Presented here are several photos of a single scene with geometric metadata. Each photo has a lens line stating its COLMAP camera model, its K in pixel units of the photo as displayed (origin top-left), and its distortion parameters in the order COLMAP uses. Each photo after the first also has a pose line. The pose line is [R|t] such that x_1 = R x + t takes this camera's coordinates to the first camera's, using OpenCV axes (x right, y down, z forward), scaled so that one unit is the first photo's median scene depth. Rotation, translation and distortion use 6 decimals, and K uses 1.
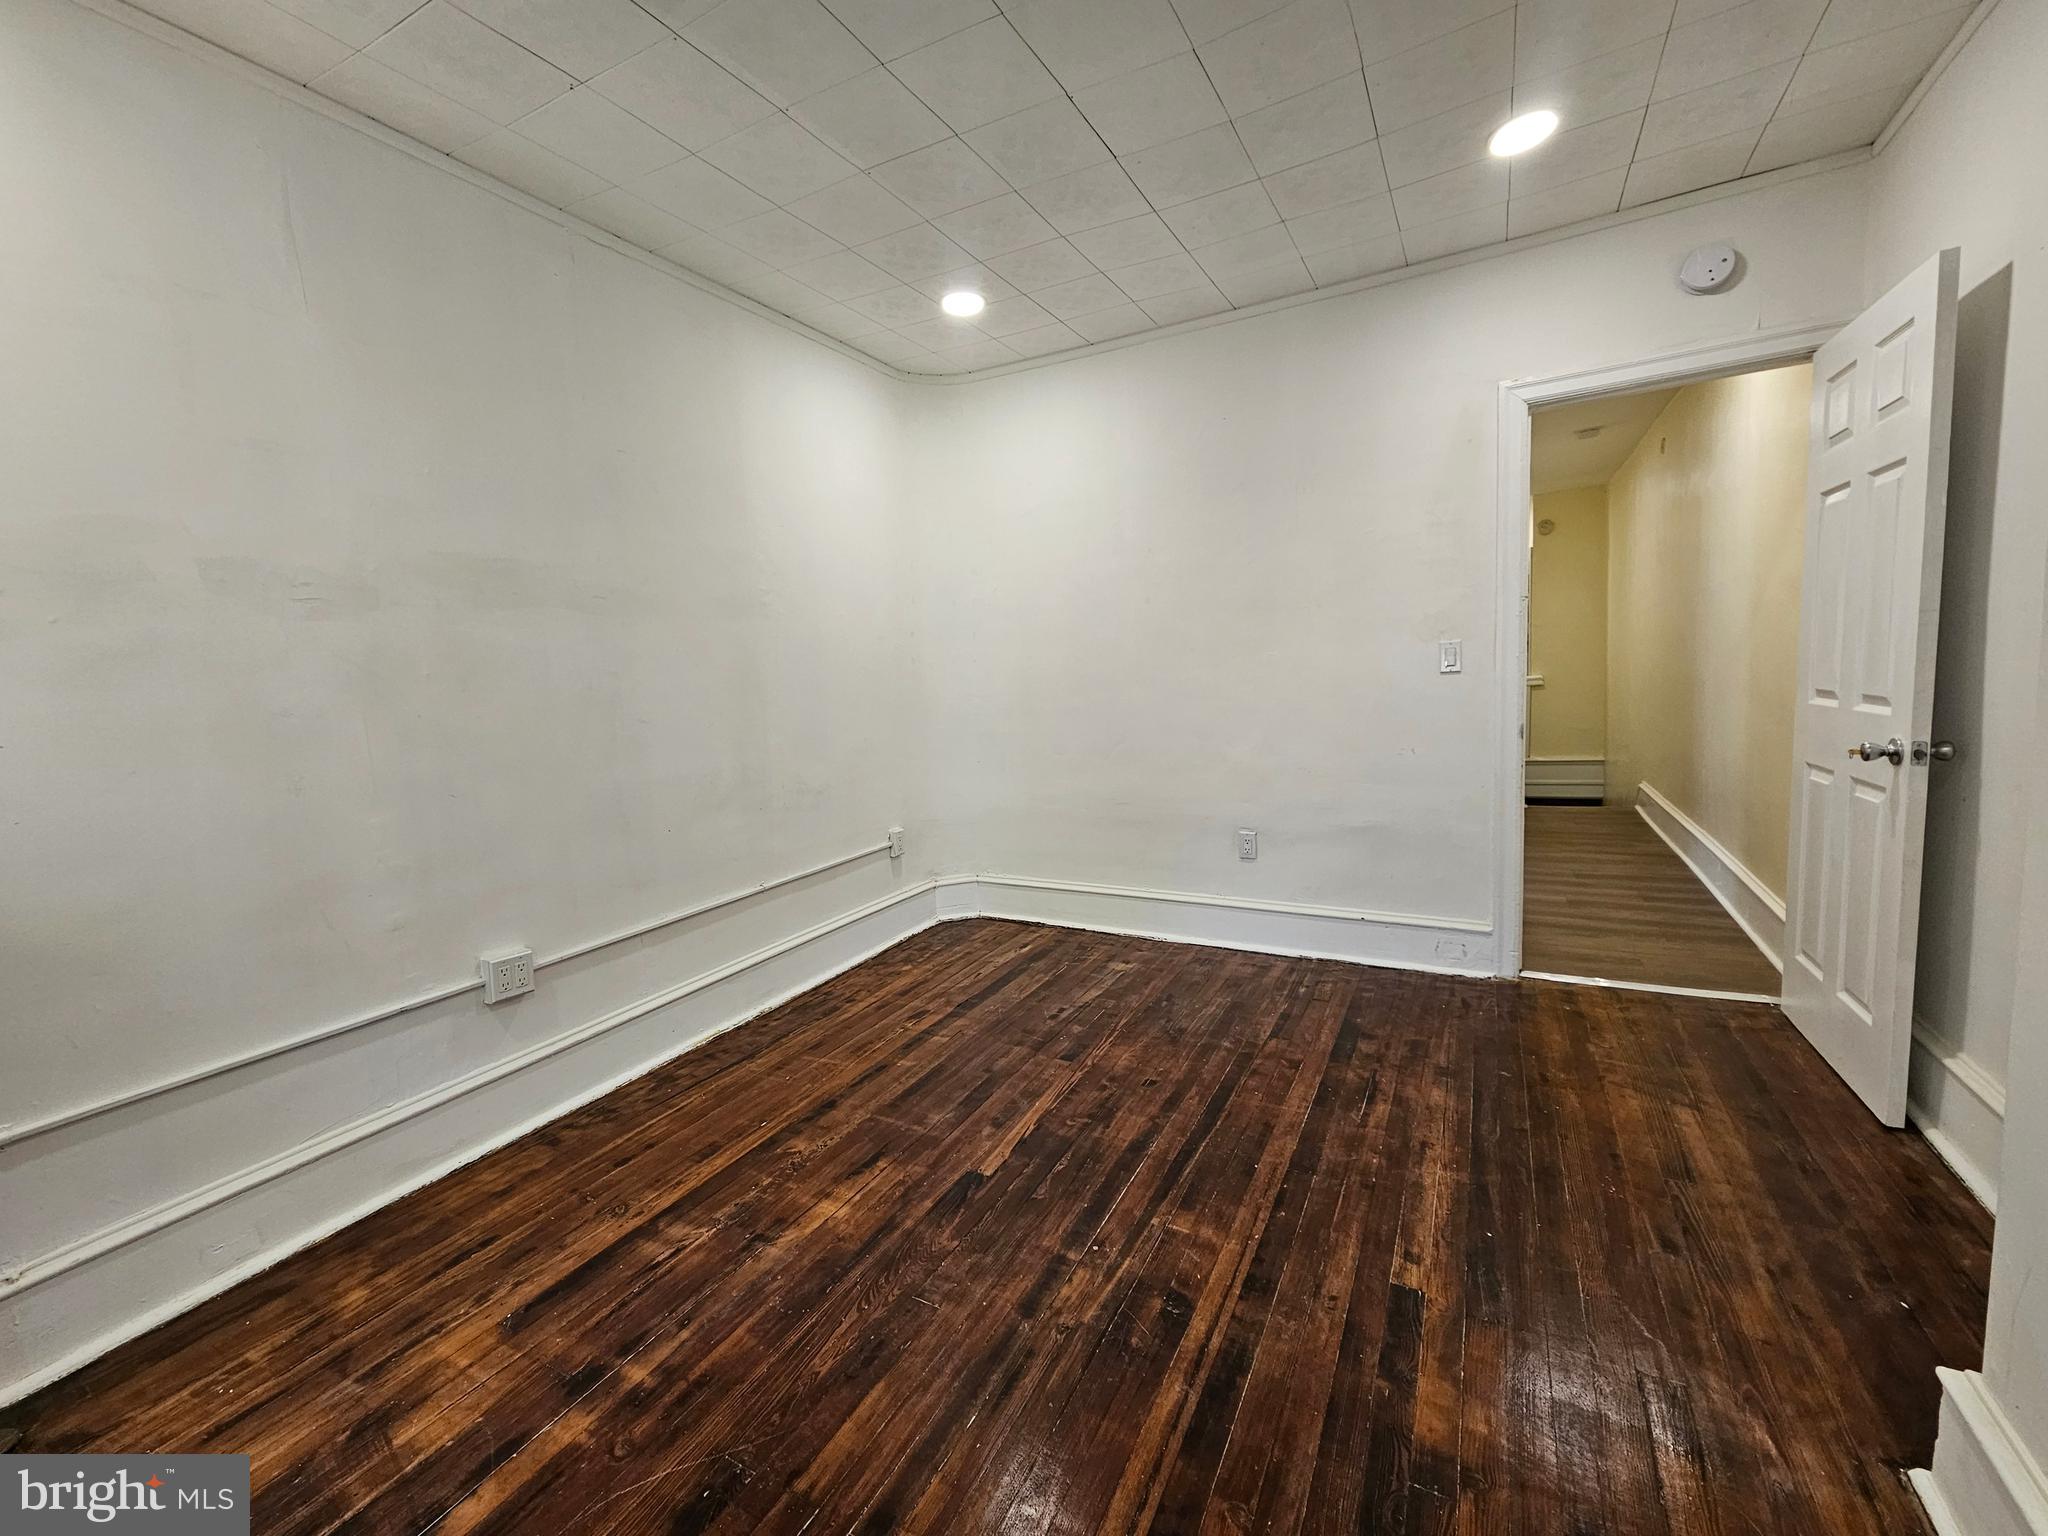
lens RADIAL K [[839.6, 0, 1014.4], [0, 839.6, 771.3], [0, 0, 1]] dist [0.003240, 0.000328]
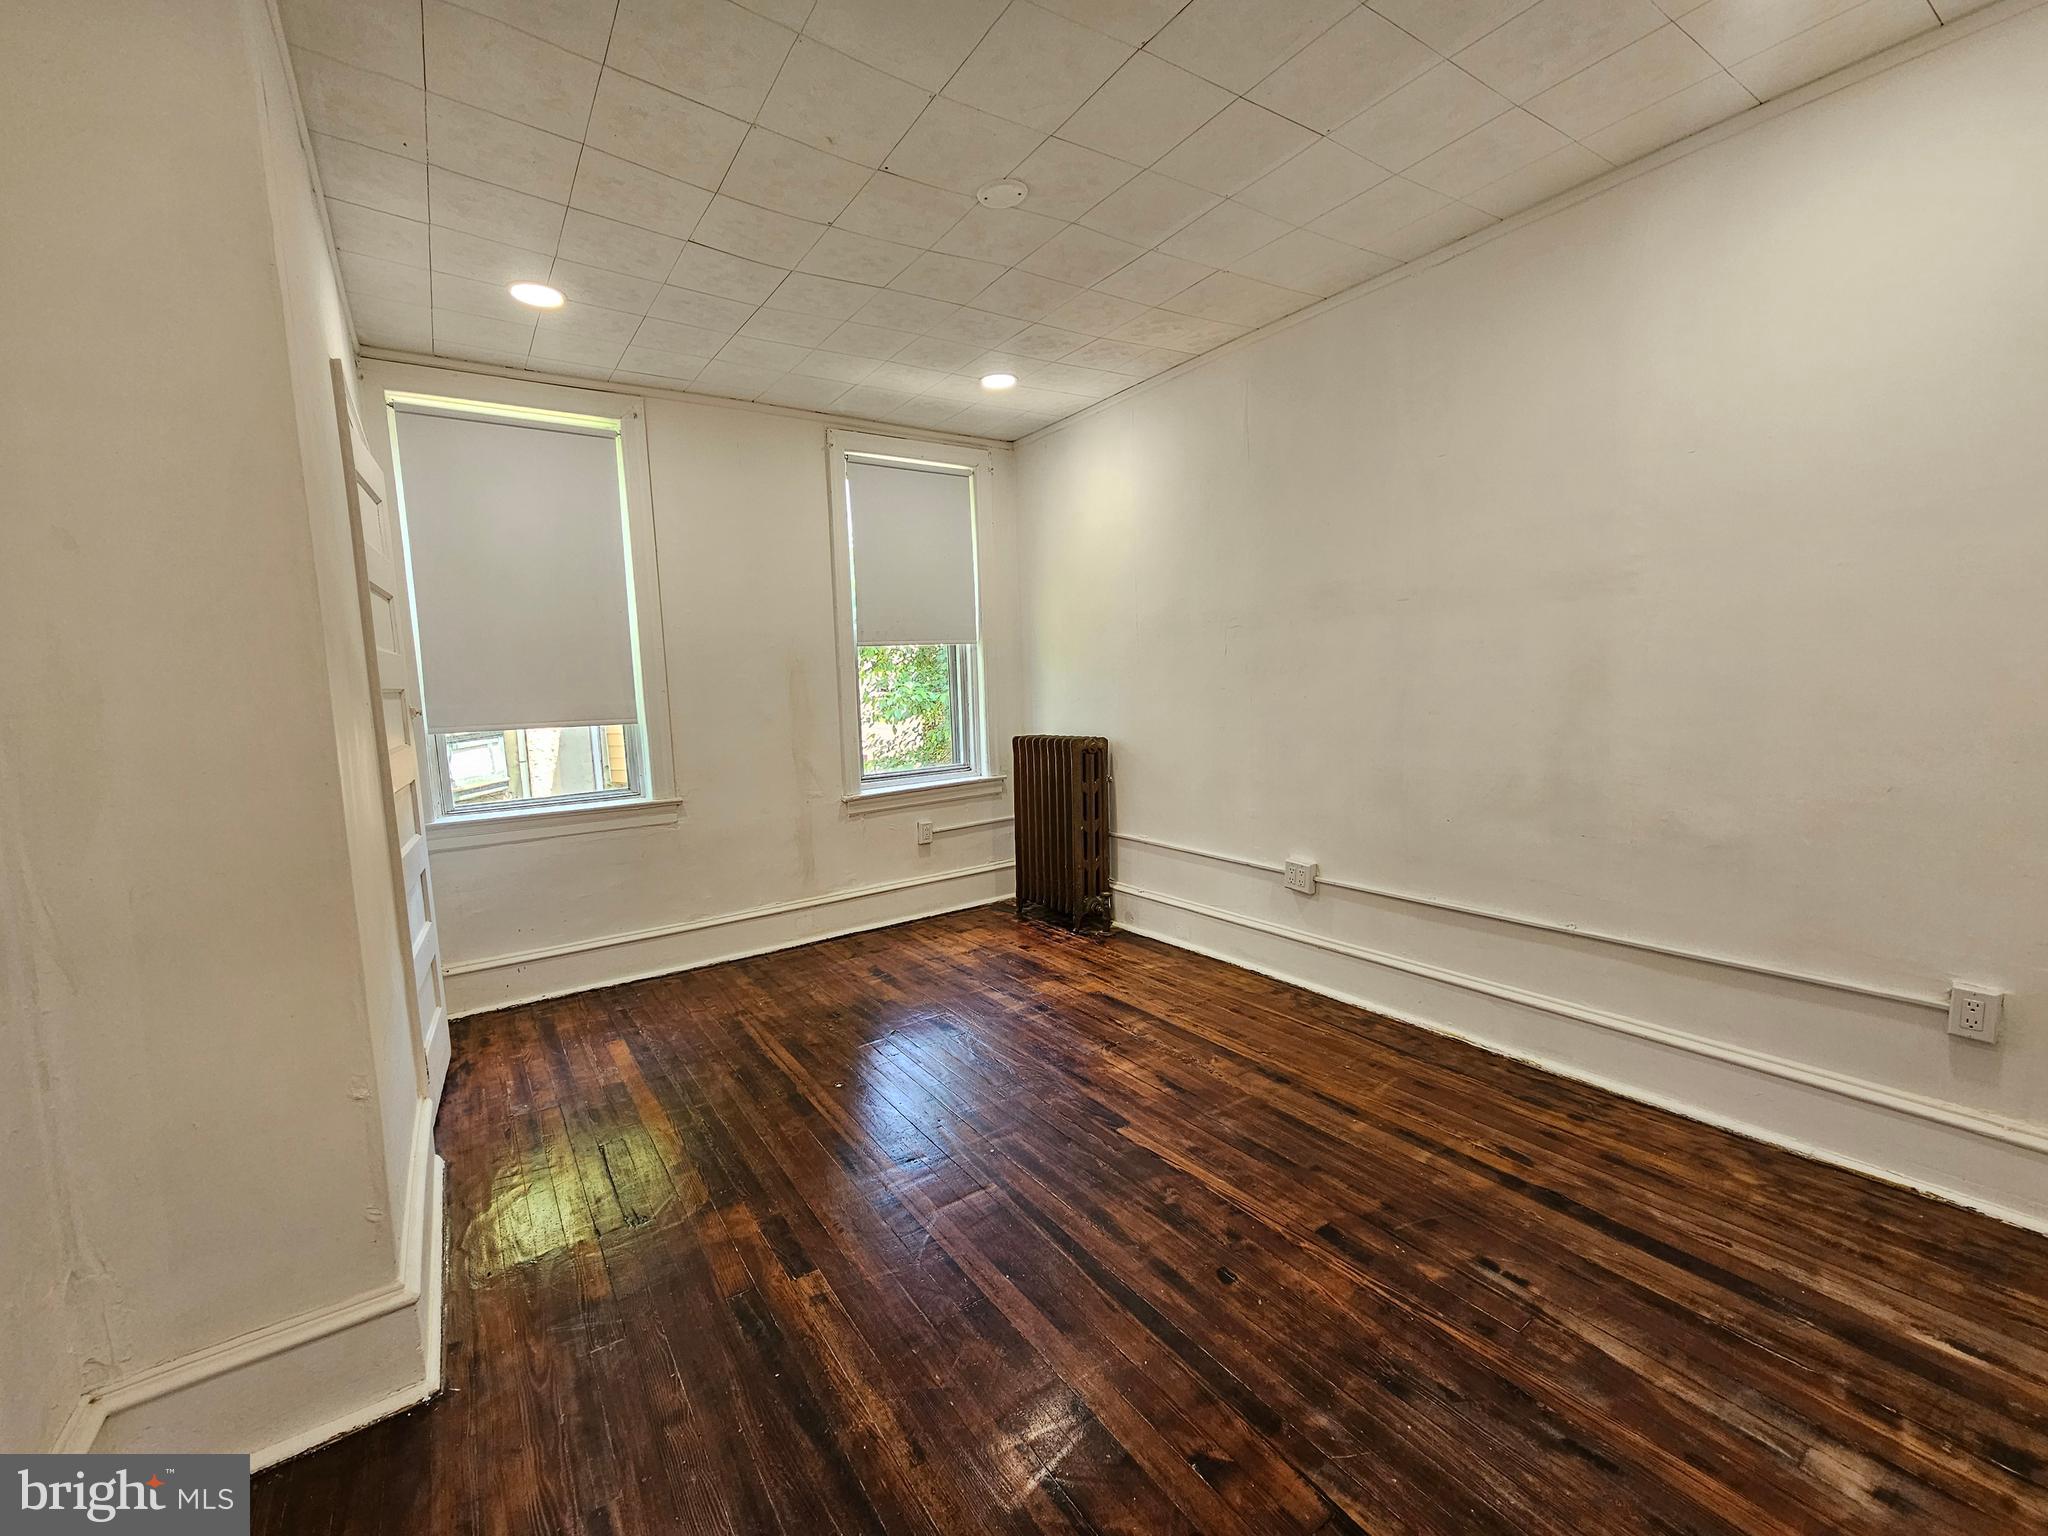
lens RADIAL K [[839.6, 0, 1014.4], [0, 839.6, 771.3], [0, 0, 1]] dist [0.003240, 0.000328]
pose [[-0.446477, 0.165935, -0.879274, 0.860964], [-0.049531, 0.976565, 0.209446, -0.210865], [0.893423, 0.137064, -0.427795, 1.156102]]
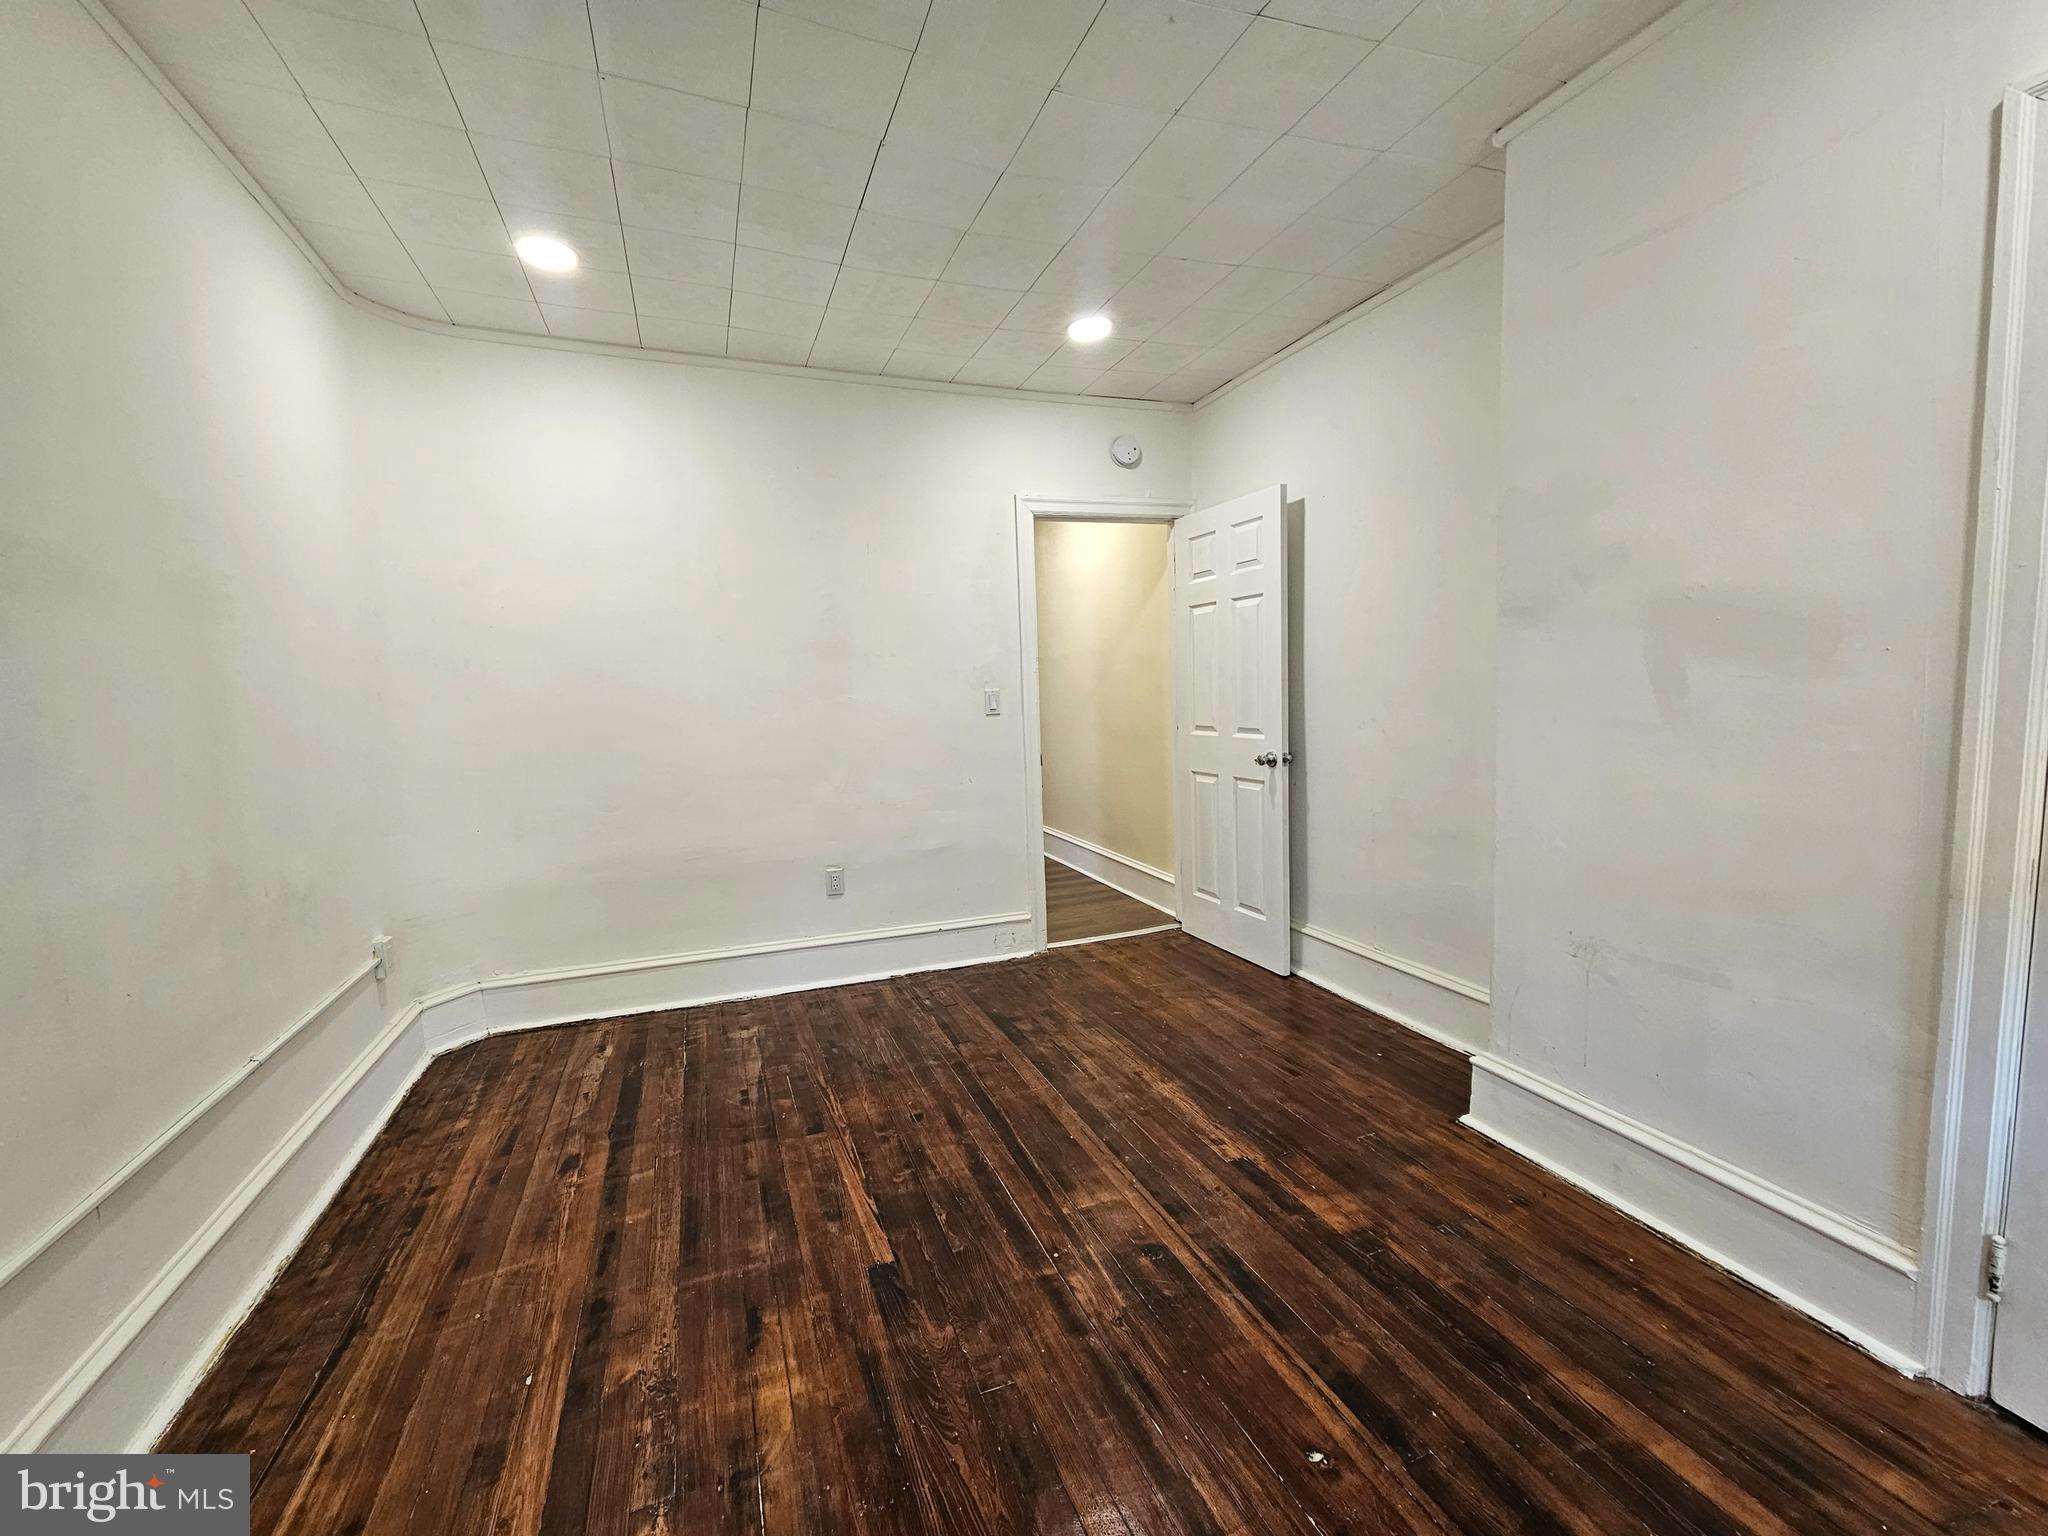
lens RADIAL K [[839.6, 0, 1014.4], [0, 839.6, 771.3], [0, 0, 1]] dist [0.003240, 0.000328]
pose [[0.644816, -0.045592, 0.762977, -0.545280], [0.089618, 0.995844, -0.016233, -0.015913], [-0.759066, 0.078844, 0.646222, 0.242563]]
